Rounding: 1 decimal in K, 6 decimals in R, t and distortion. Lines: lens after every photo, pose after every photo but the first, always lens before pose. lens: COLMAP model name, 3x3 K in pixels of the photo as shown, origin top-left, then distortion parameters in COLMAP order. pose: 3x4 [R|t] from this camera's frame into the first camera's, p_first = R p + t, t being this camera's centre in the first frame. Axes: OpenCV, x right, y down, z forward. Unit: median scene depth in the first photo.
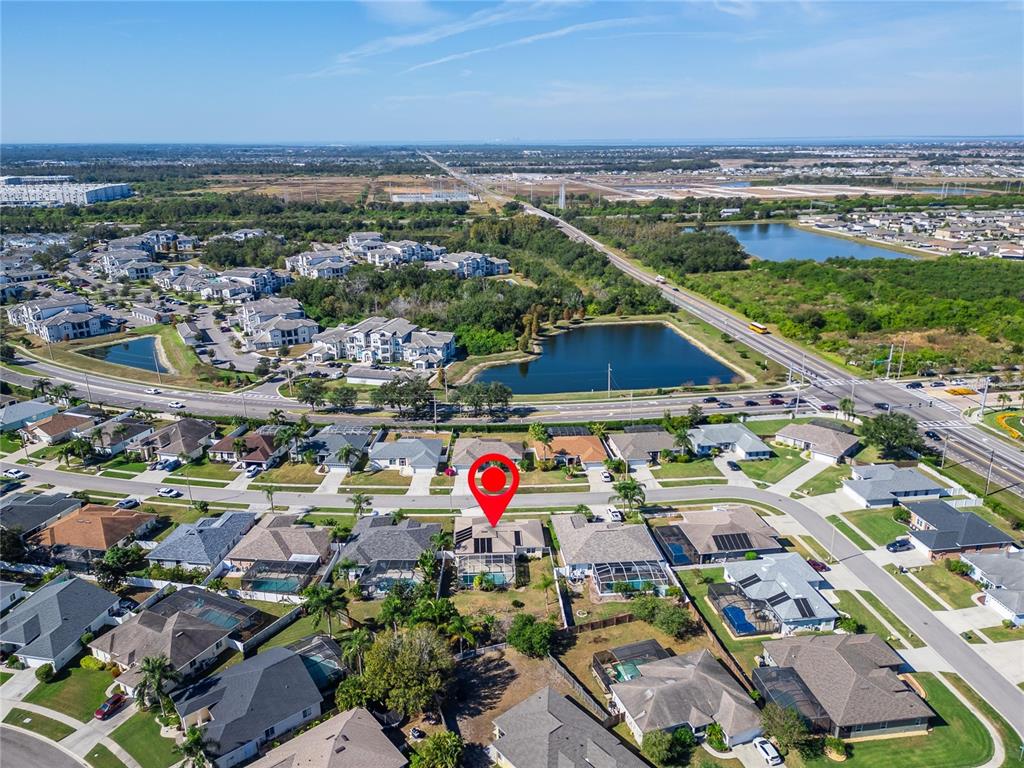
lens RADIAL K [[733.1, 0, 505.4], [0, 733.1, 383.9], [0, 0, 1]] dist [0.112162, -0.135808]
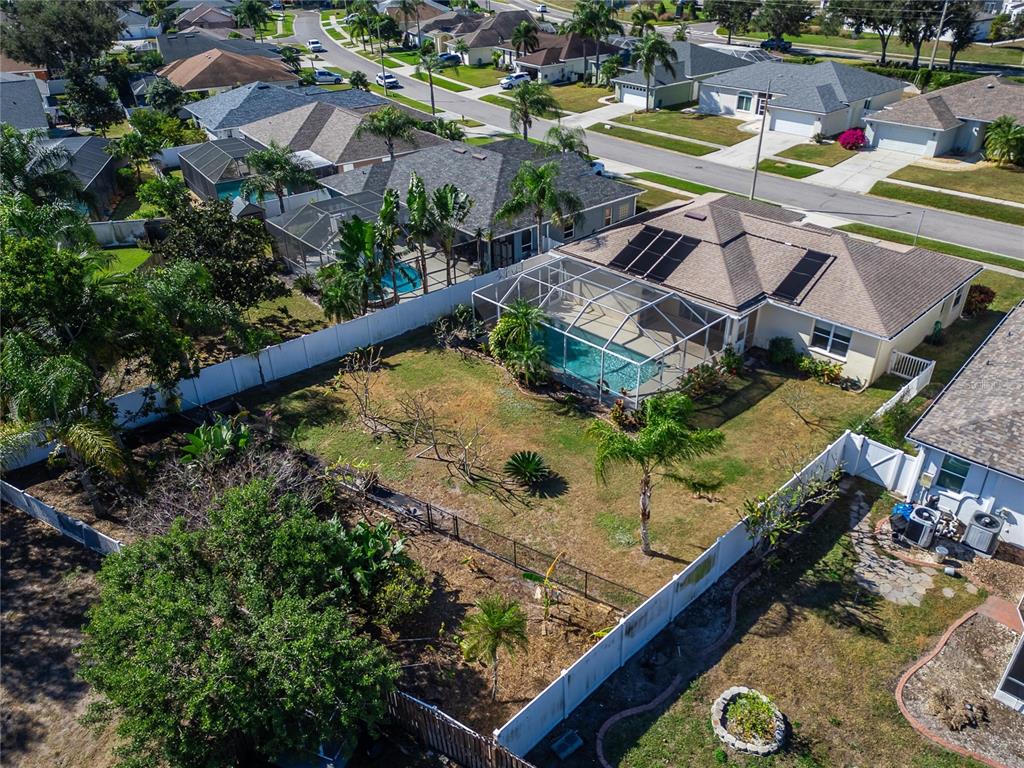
lens RADIAL K [[733.1, 0, 505.4], [0, 733.1, 383.9], [0, 0, 1]] dist [0.112162, -0.135808]
pose [[0.653576, 0.386859, -0.650522, 0.101356], [-0.216266, 0.919121, 0.329311, 0.146657], [0.725305, -0.074544, 0.684379, 0.609846]]
